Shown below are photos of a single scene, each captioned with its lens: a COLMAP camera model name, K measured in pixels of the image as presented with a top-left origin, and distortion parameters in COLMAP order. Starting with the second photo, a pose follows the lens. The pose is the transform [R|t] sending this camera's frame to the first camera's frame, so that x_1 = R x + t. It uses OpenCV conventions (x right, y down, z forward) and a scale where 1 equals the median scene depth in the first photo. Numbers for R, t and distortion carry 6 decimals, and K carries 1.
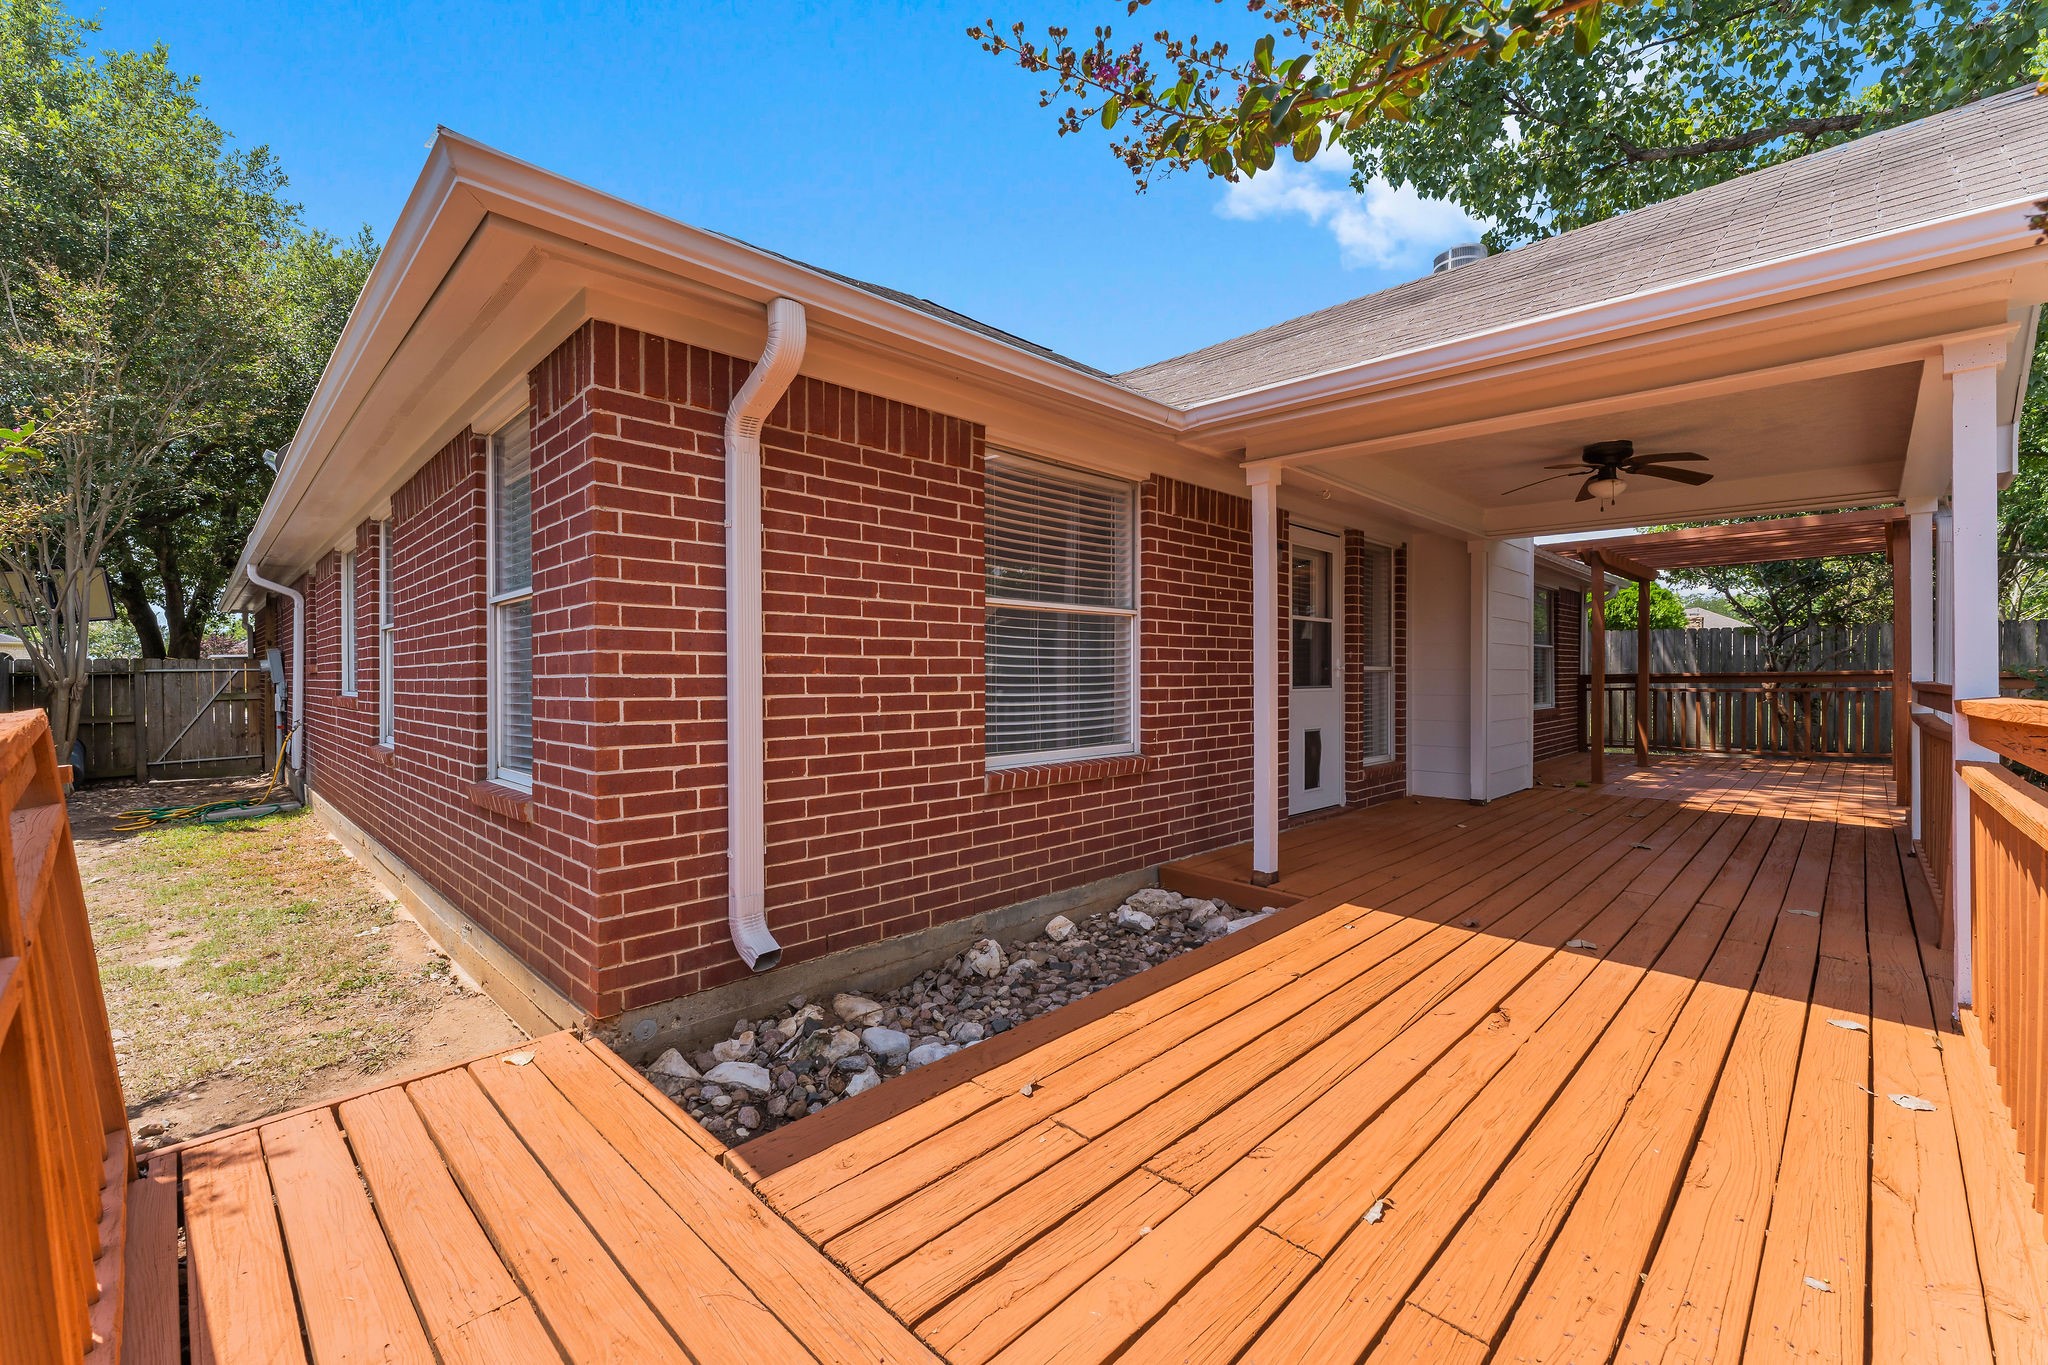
lens RADIAL K [[815.3, 0, 1017.3], [0, 815.3, 677.7], [0, 0, 1]] dist [0.000649, -0.000041]
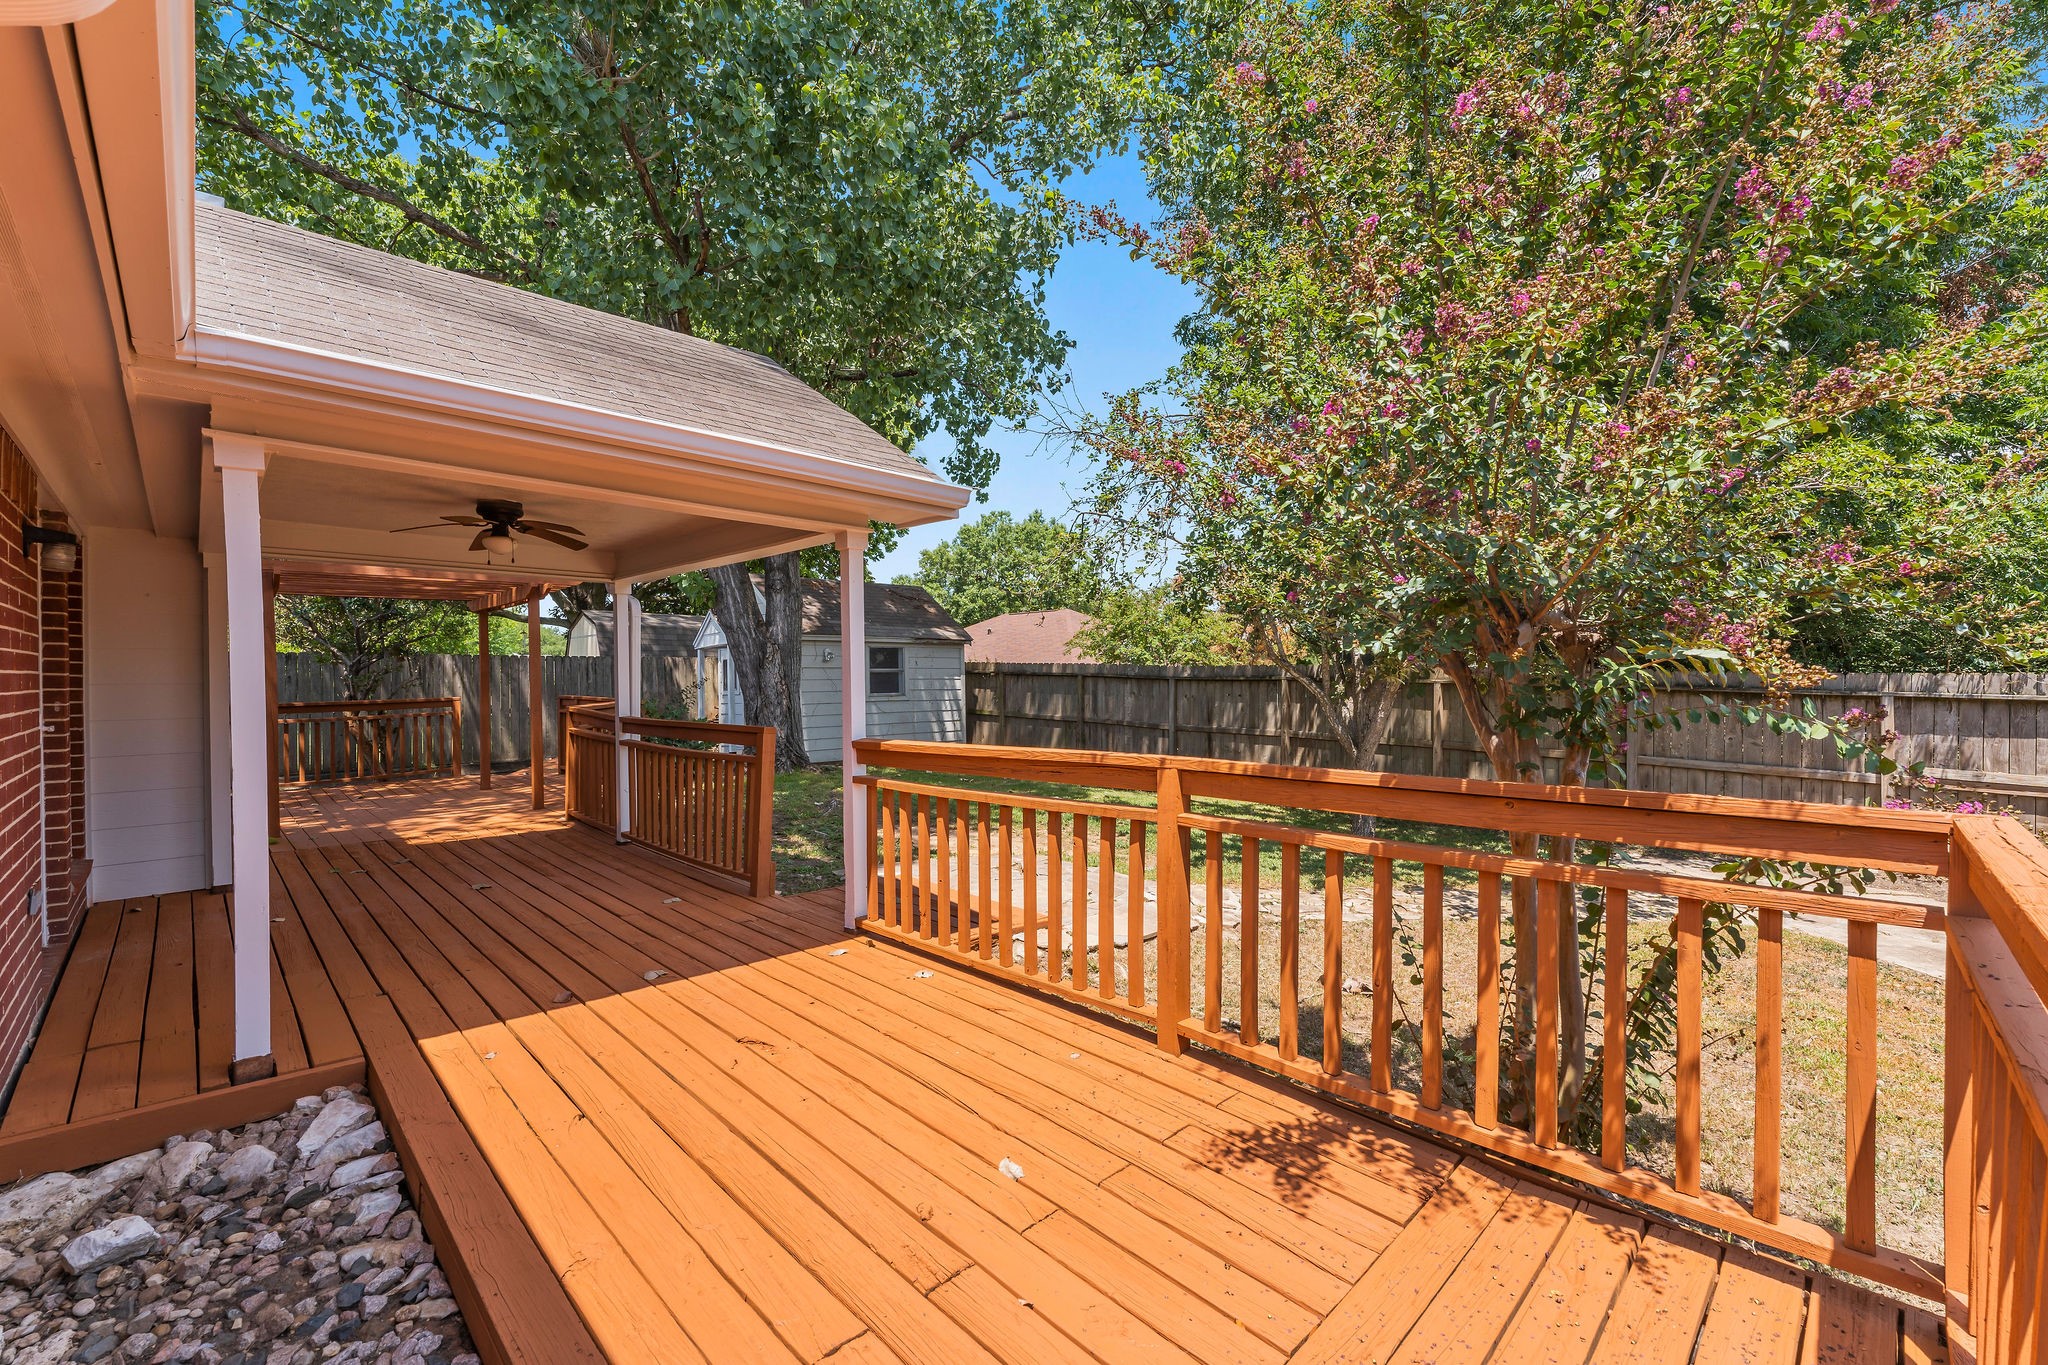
lens RADIAL K [[841.0, 0, 1024.0], [0, 841.0, 682.5], [0, 0, 1]] dist [-0.000749, -0.000094]
pose [[0.027068, -0.002290, 0.999631, -0.433382], [0.015279, 0.999882, 0.001877, -0.068104], [-0.999517, 0.015222, 0.027100, 0.428670]]
